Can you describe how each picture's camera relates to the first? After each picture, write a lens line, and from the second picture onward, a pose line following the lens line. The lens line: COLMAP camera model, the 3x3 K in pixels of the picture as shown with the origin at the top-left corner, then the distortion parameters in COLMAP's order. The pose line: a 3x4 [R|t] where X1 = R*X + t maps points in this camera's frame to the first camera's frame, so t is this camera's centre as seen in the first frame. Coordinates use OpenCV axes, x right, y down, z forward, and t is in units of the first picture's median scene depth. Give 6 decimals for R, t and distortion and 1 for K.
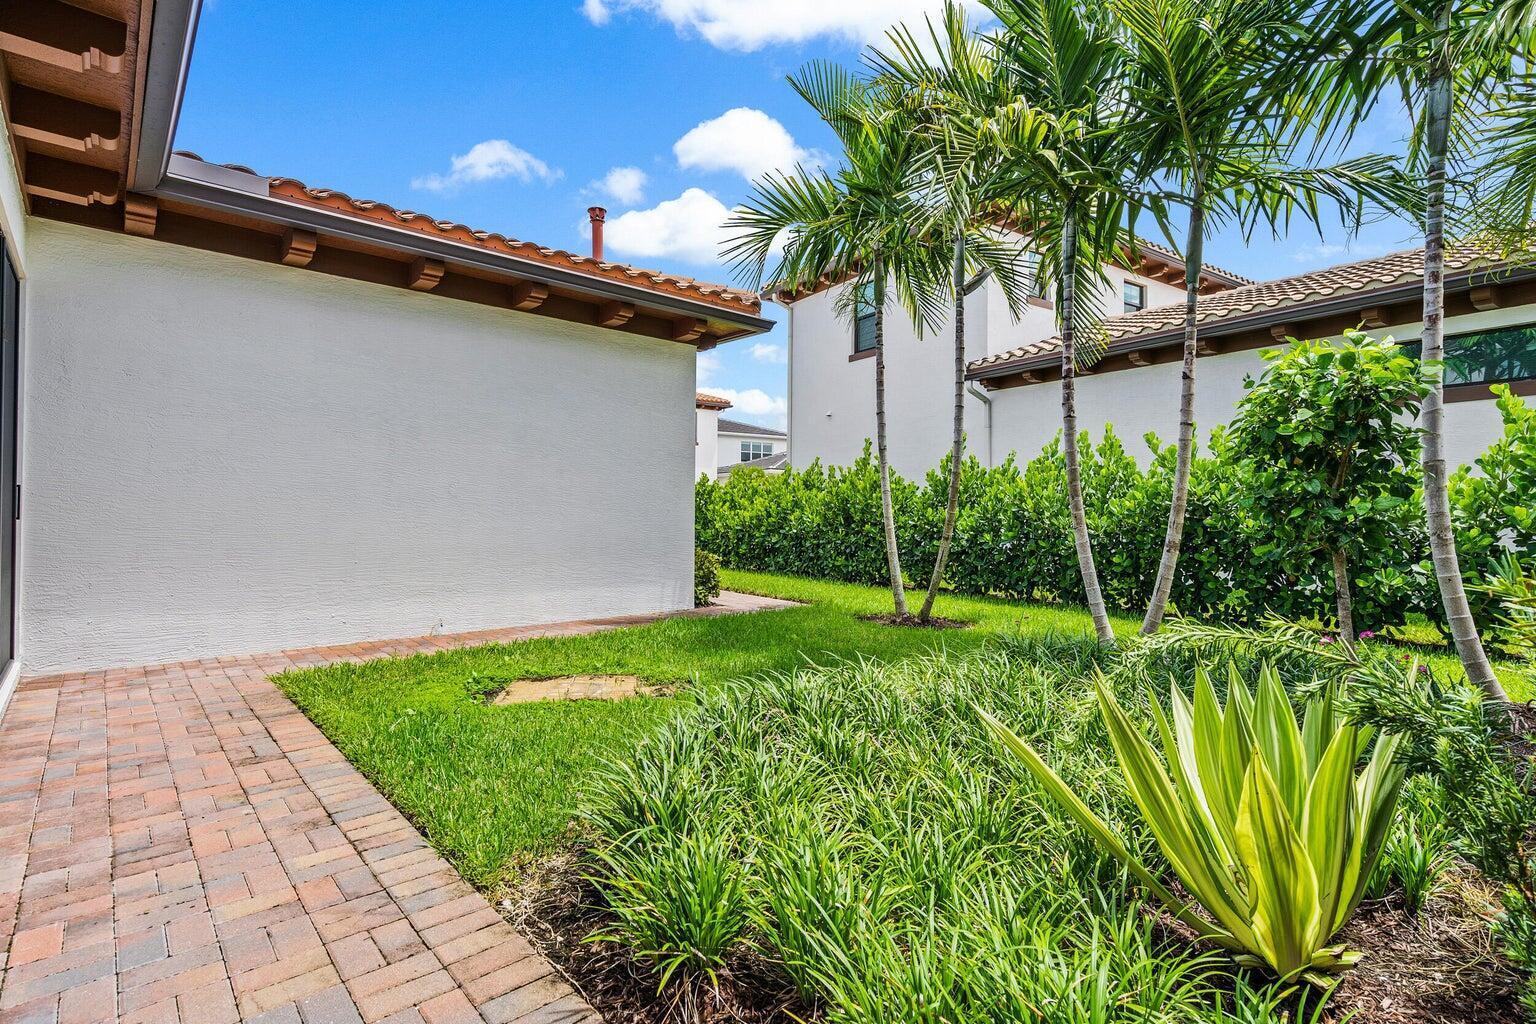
lens RADIAL K [[705.7, 0, 762.8], [0, 705.7, 511.0], [0, 0, 1]] dist [0.000058, 0.000576]
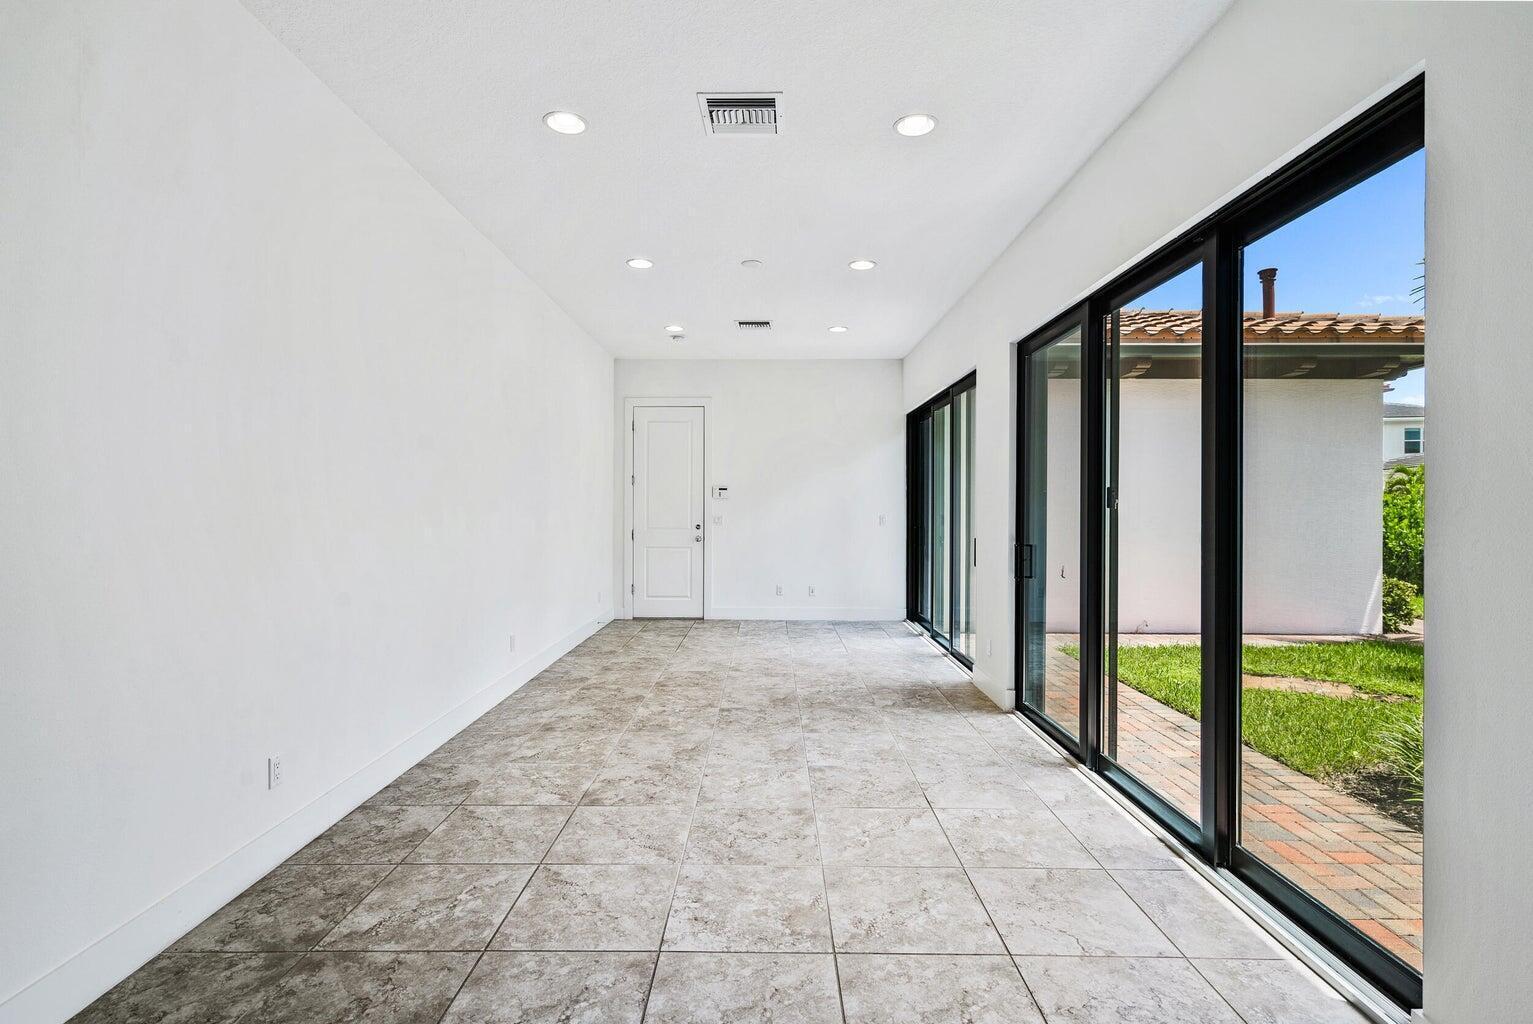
lens RADIAL K [[704.4, 0, 766.3], [0, 704.4, 511.2], [0, 0, 1]] dist [0.000058, 0.000576]
pose [[0.727632, 0.000720, -0.685967, -0.046205], [0.004137, 0.999977, 0.005437, -0.053375], [0.685955, -0.006794, 0.727612, -0.387505]]
